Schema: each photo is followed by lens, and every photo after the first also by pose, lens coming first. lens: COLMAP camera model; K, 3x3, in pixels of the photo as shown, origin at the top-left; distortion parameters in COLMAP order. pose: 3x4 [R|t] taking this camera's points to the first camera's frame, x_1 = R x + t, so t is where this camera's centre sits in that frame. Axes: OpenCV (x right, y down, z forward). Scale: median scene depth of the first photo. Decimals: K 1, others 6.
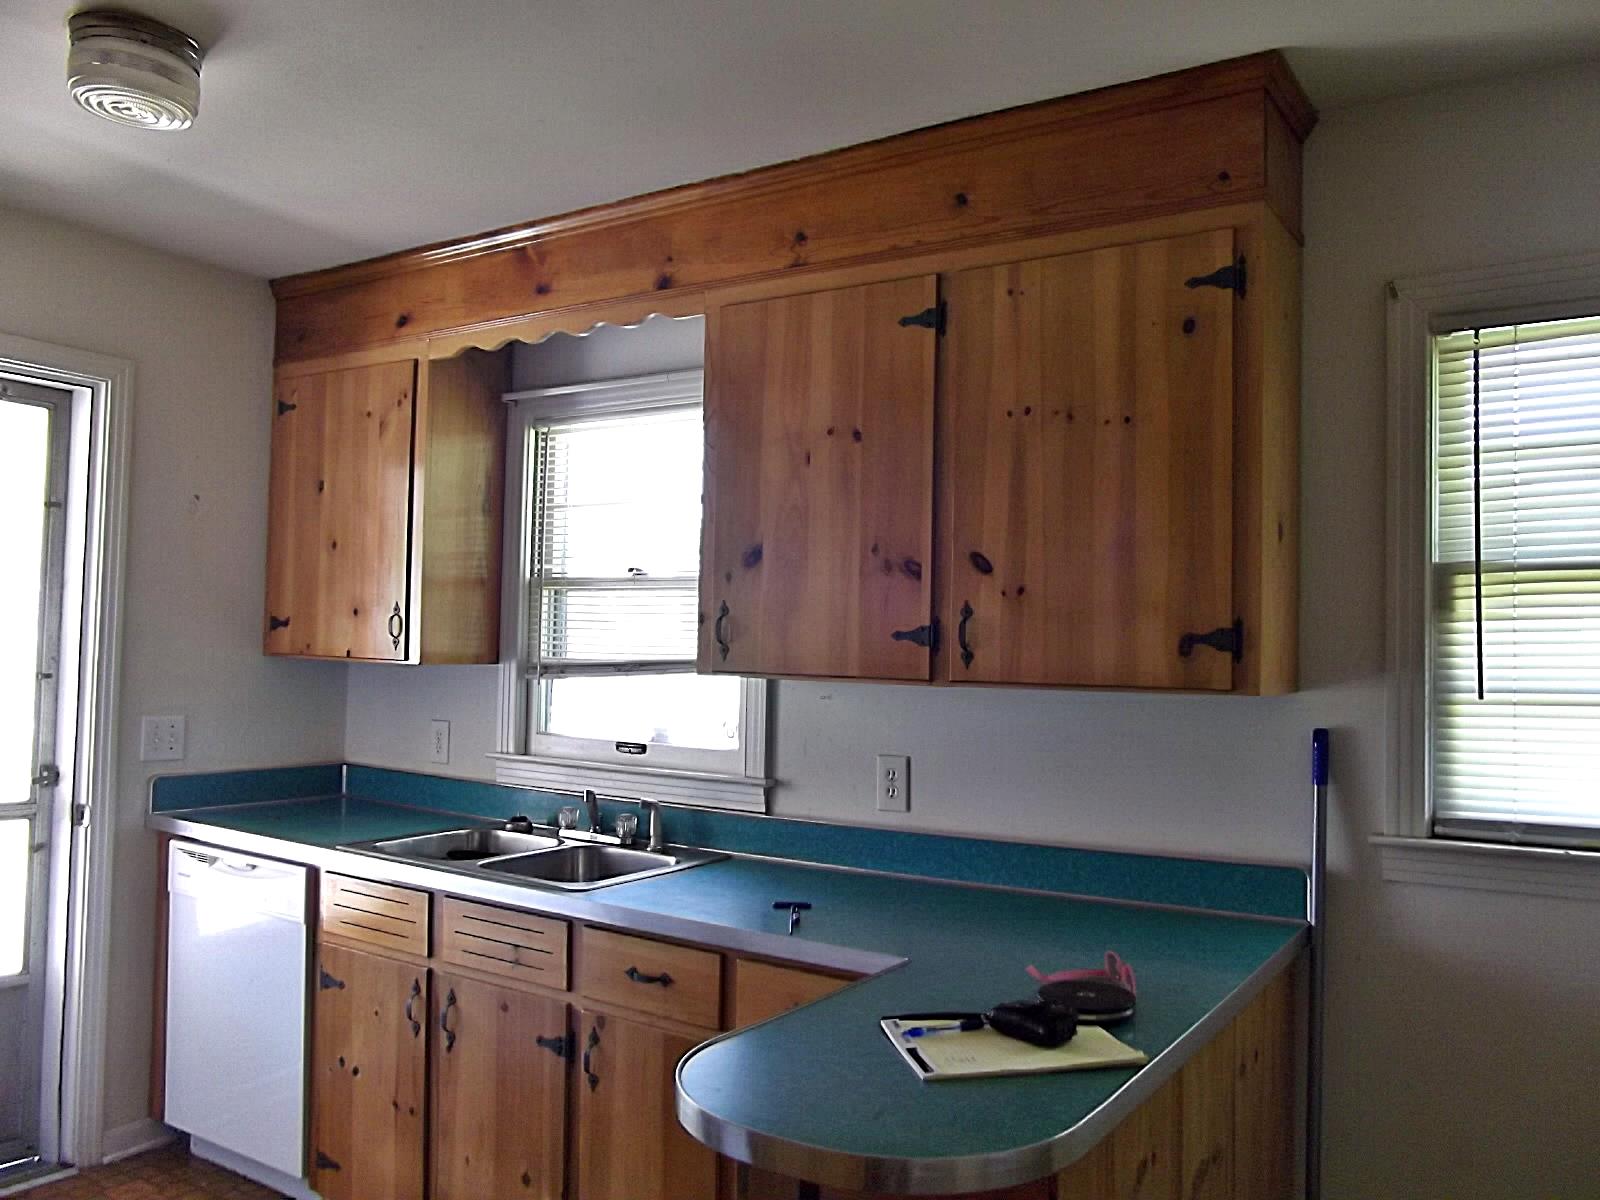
lens RADIAL K [[1244.2, 0, 798.4], [0, 1244.2, 609.0], [0, 0, 1]] dist [-0.038380, 0.001226]
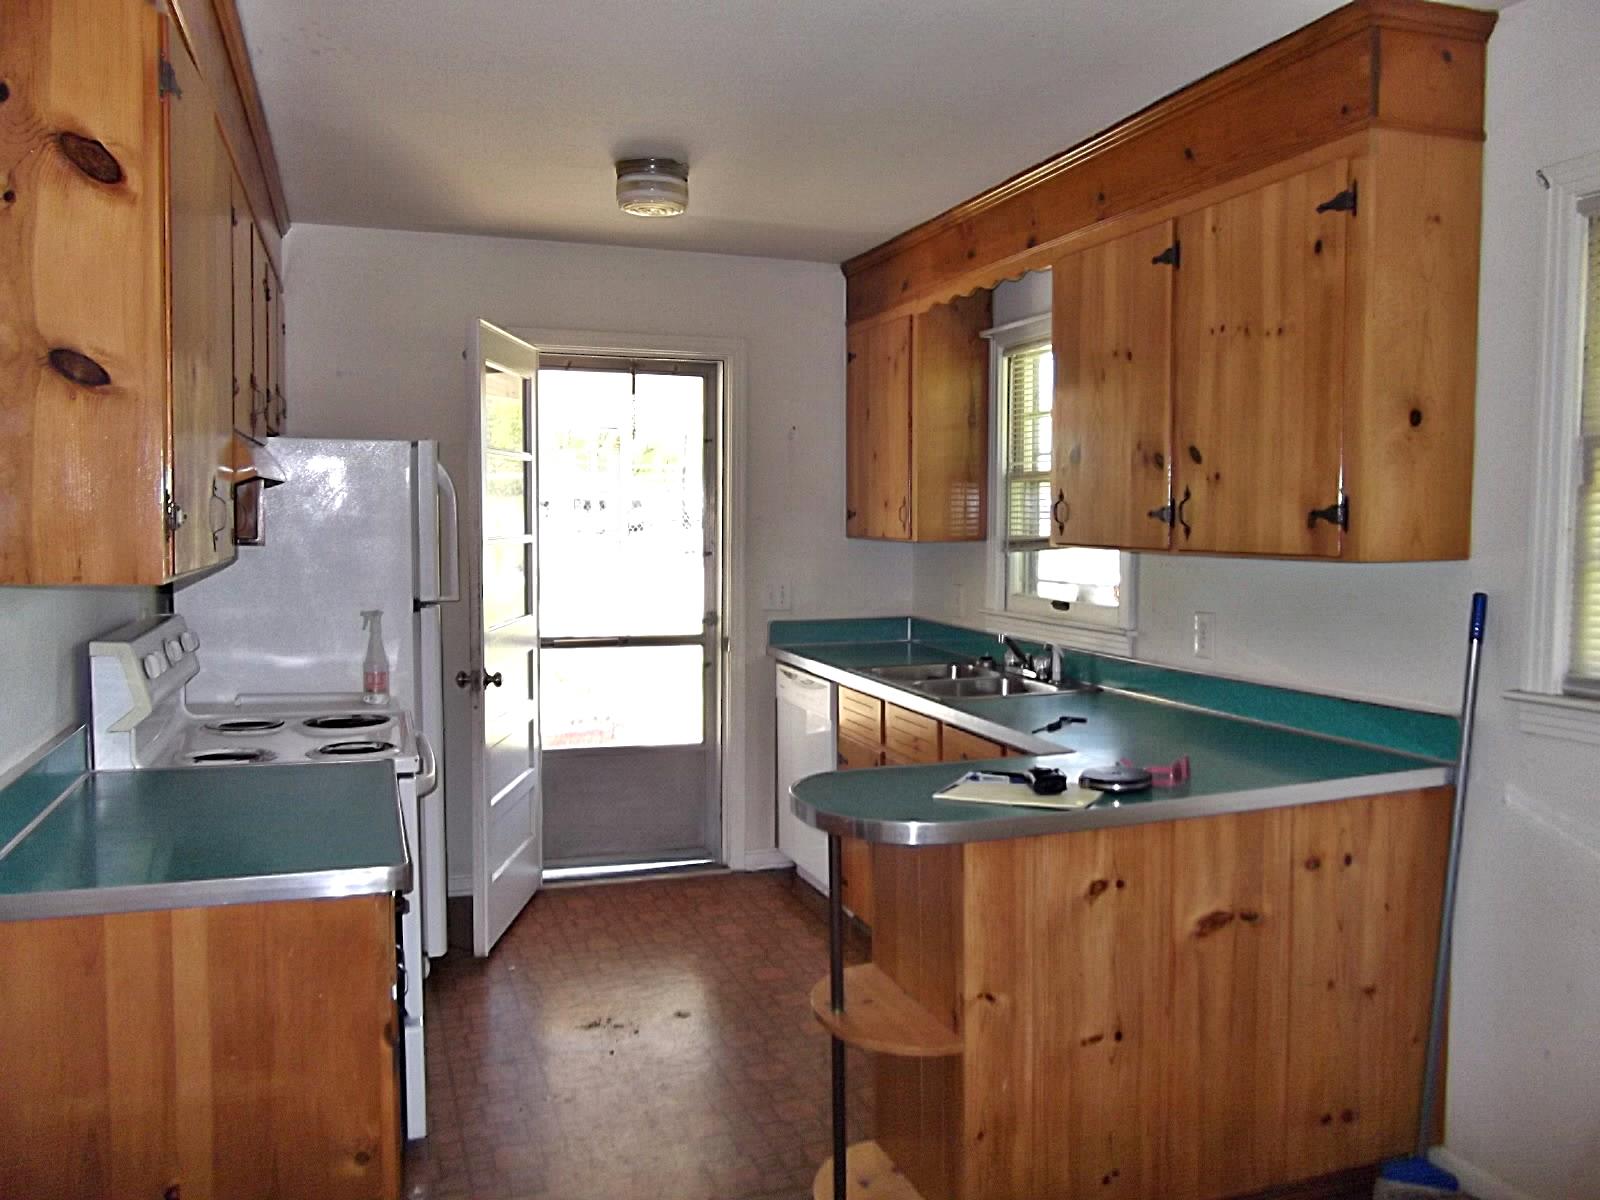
lens RADIAL K [[1244.2, 0, 798.4], [0, 1244.2, 609.0], [0, 0, 1]] dist [-0.038380, 0.001226]
pose [[0.795213, 0.019363, -0.606021, 0.500233], [0.039653, 0.995689, 0.083846, -0.002717], [0.605032, -0.090706, 0.791018, -0.199811]]
